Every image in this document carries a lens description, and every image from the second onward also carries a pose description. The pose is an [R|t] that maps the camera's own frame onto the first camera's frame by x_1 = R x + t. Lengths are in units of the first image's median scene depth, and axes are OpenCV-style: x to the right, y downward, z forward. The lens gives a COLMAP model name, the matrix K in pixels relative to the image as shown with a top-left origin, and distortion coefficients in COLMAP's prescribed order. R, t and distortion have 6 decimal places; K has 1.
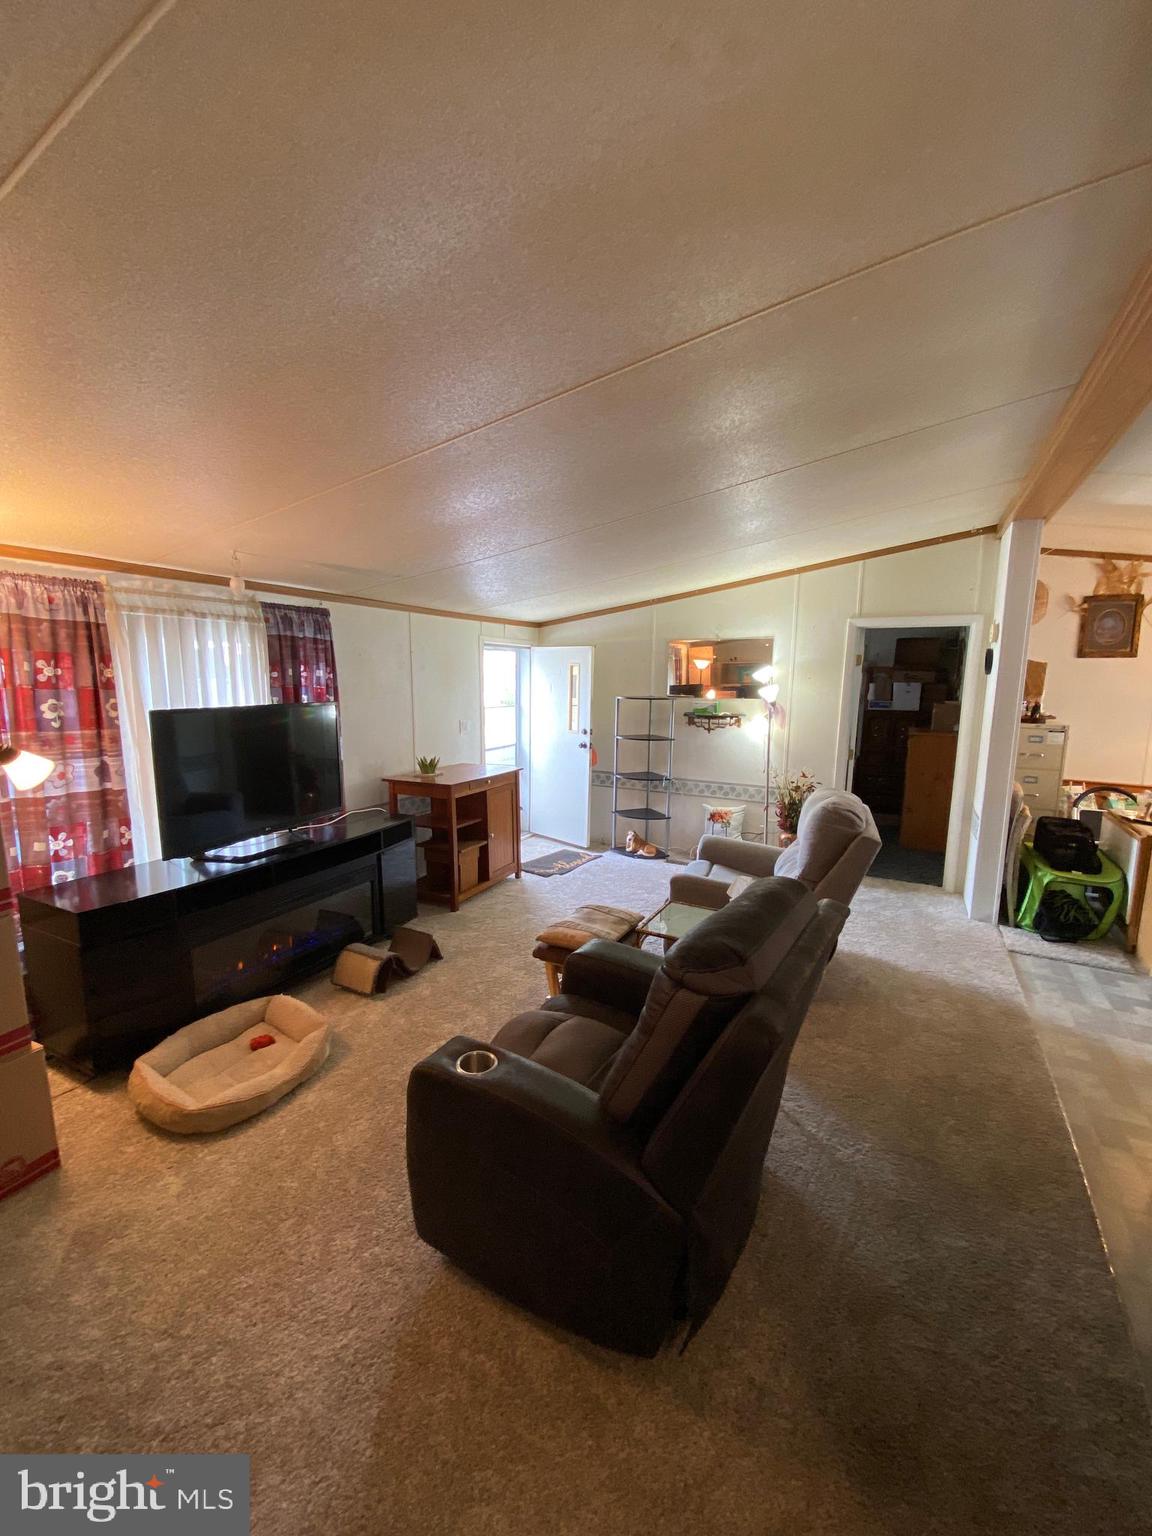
lens RADIAL K [[604.8, 0, 577.4], [0, 604.8, 773.5], [0, 0, 1]] dist [0.021397, -0.019238]
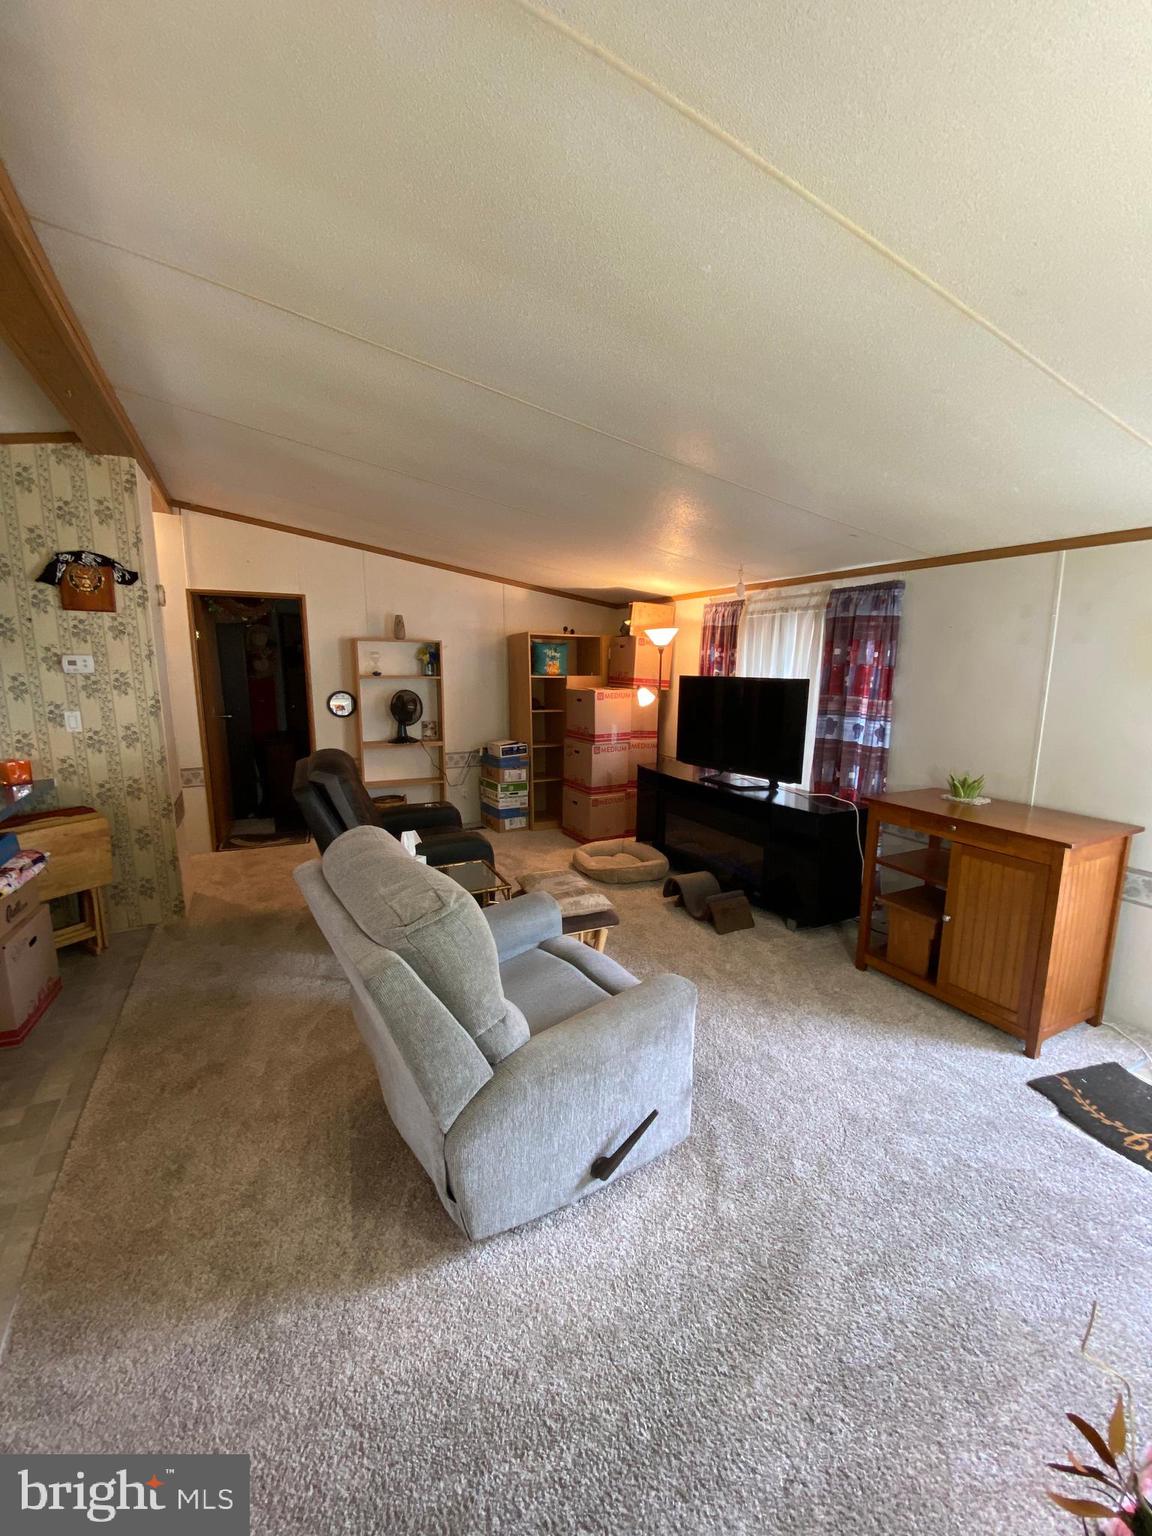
lens RADIAL K [[615.7, 0, 582.5], [0, 615.7, 773.9], [0, 0, 1]] dist [0.030557, -0.027550]
pose [[-0.567267, 0.131359, -0.812990, 0.497239], [-0.145760, 0.955596, 0.256105, -0.125707], [0.810532, 0.263781, -0.522931, 0.908232]]
